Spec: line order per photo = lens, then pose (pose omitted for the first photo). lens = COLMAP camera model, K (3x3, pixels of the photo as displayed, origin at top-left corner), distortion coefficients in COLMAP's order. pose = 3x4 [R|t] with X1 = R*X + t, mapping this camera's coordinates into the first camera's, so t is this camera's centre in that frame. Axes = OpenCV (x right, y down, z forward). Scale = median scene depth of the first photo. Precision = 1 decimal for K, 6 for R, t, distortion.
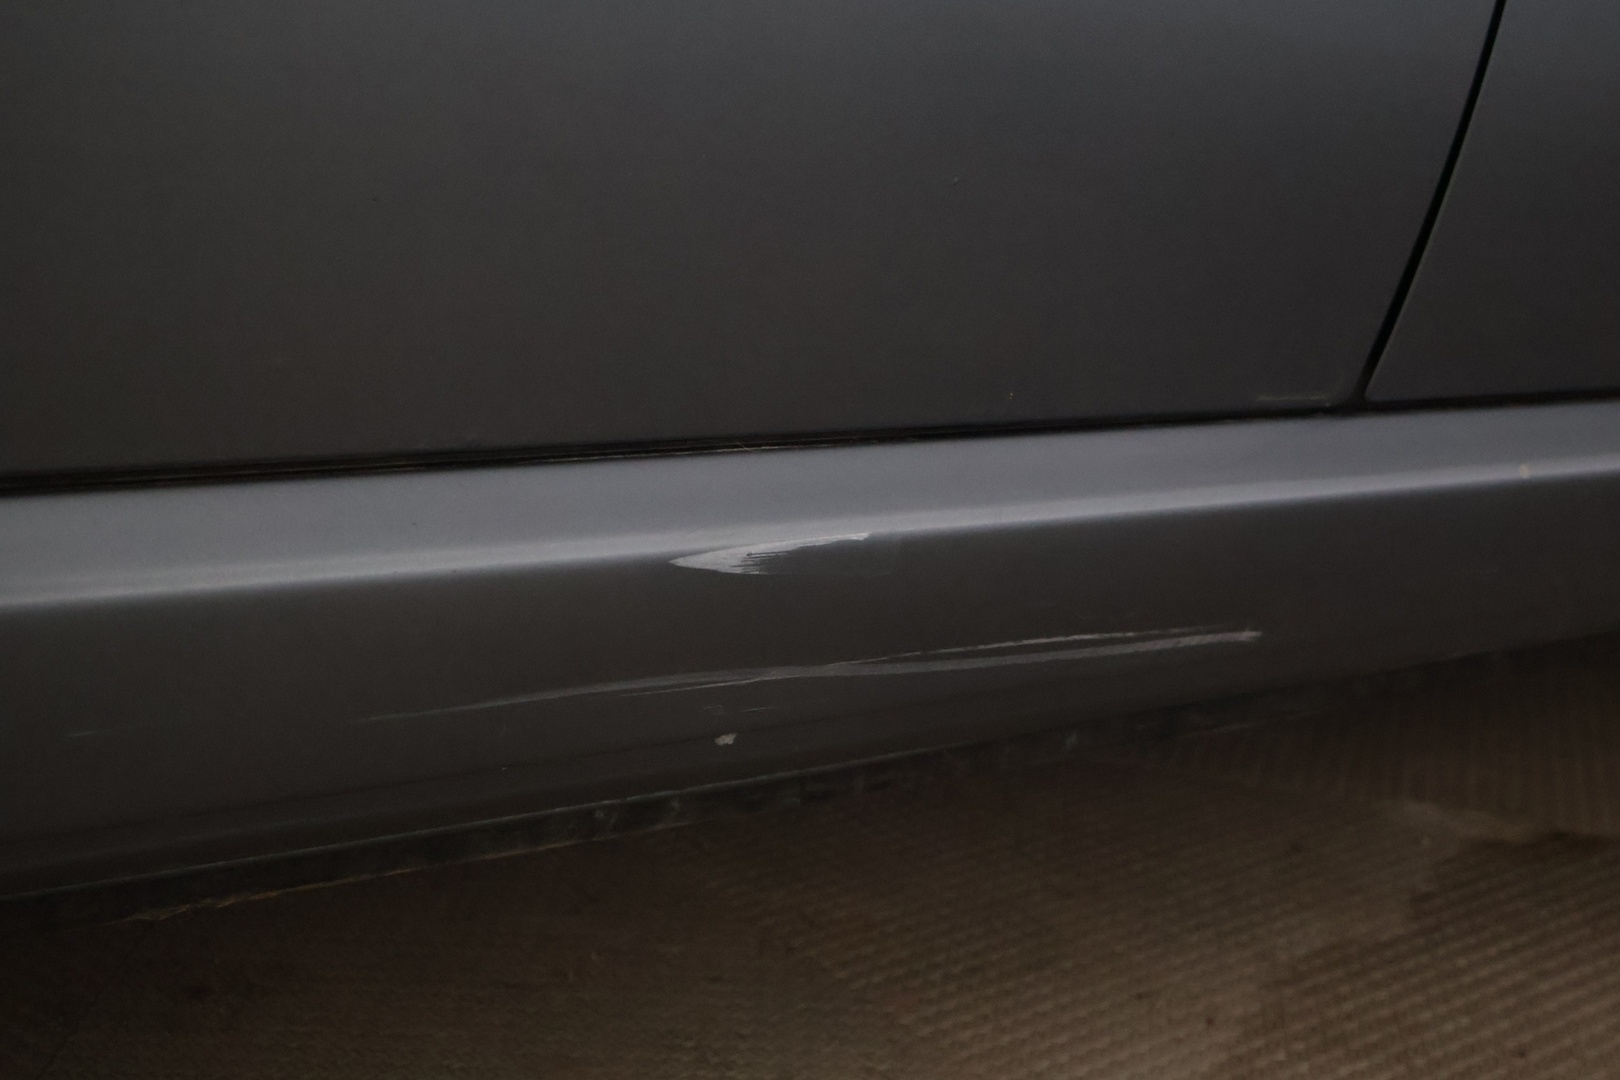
lens RADIAL K [[2025.6, 0, 810.2], [0, 2025.6, 539.4], [0, 0, 1]] dist [0.008557, 0.000000]
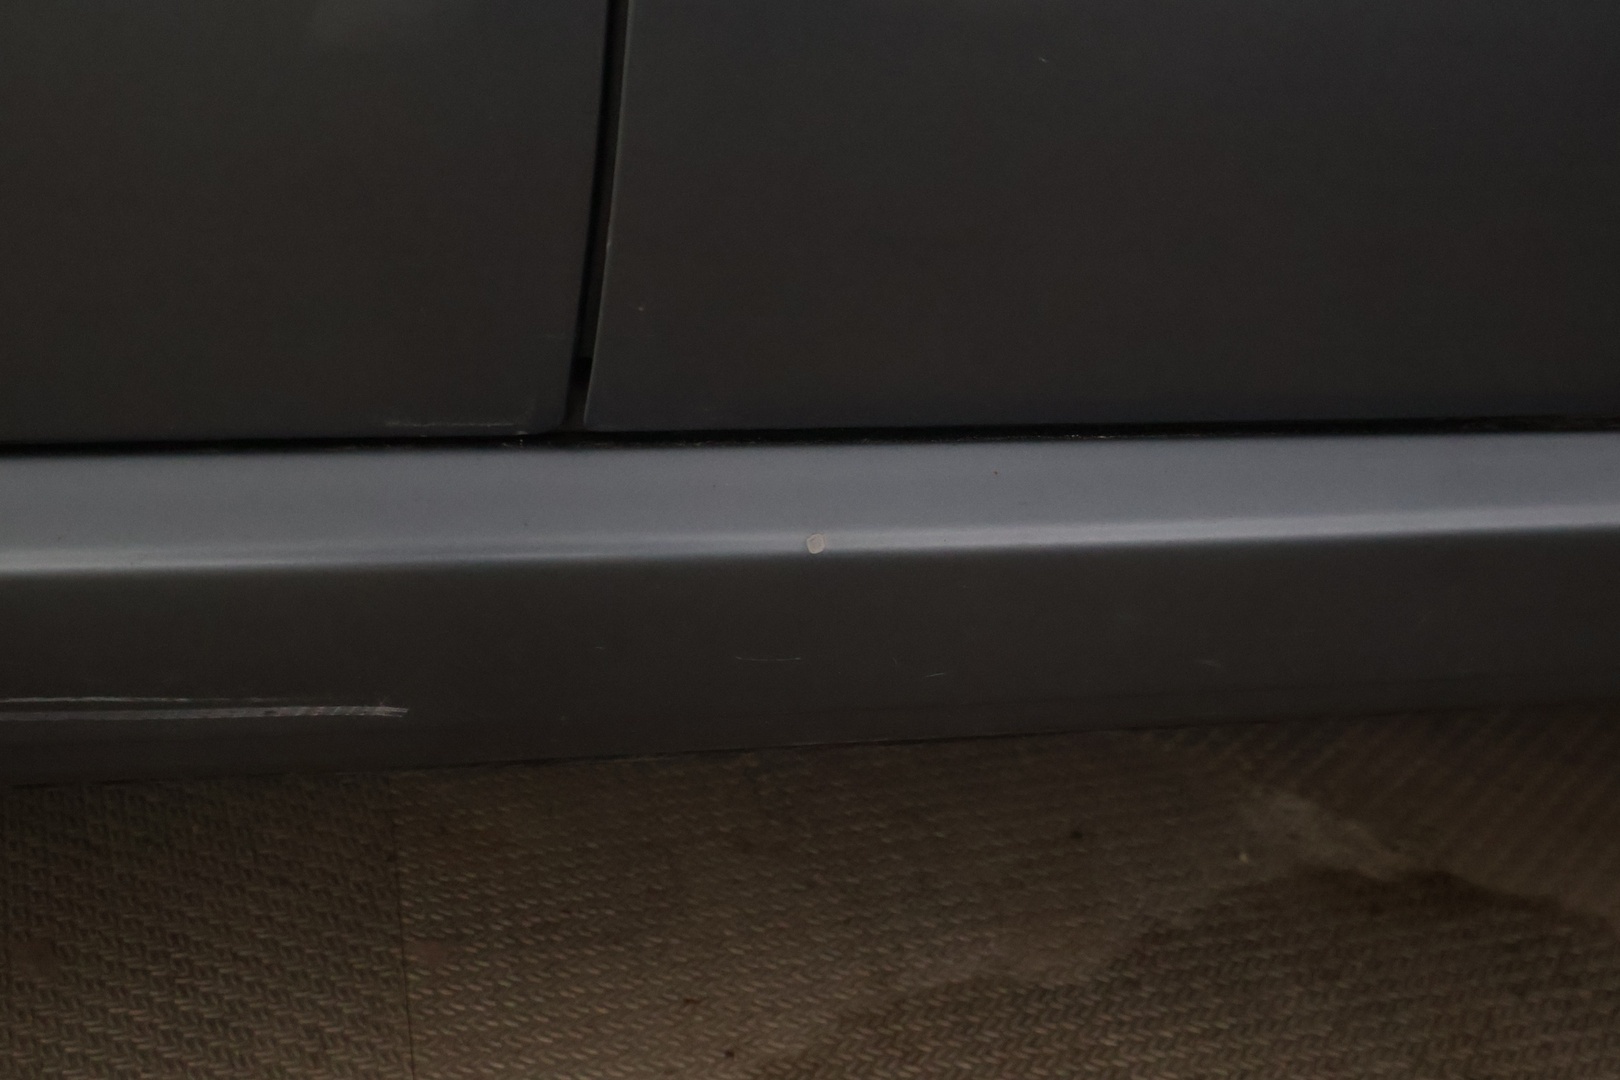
lens RADIAL K [[2025.6, 0, 810.0], [0, 2025.6, 540.1], [0, 0, 1]] dist [0.008557, 0.000000]
pose [[0.923807, 0.149143, -0.352614, 0.628801], [-0.080191, 0.975951, 0.202703, -0.189285], [0.374366, -0.158982, 0.913551, 0.337899]]
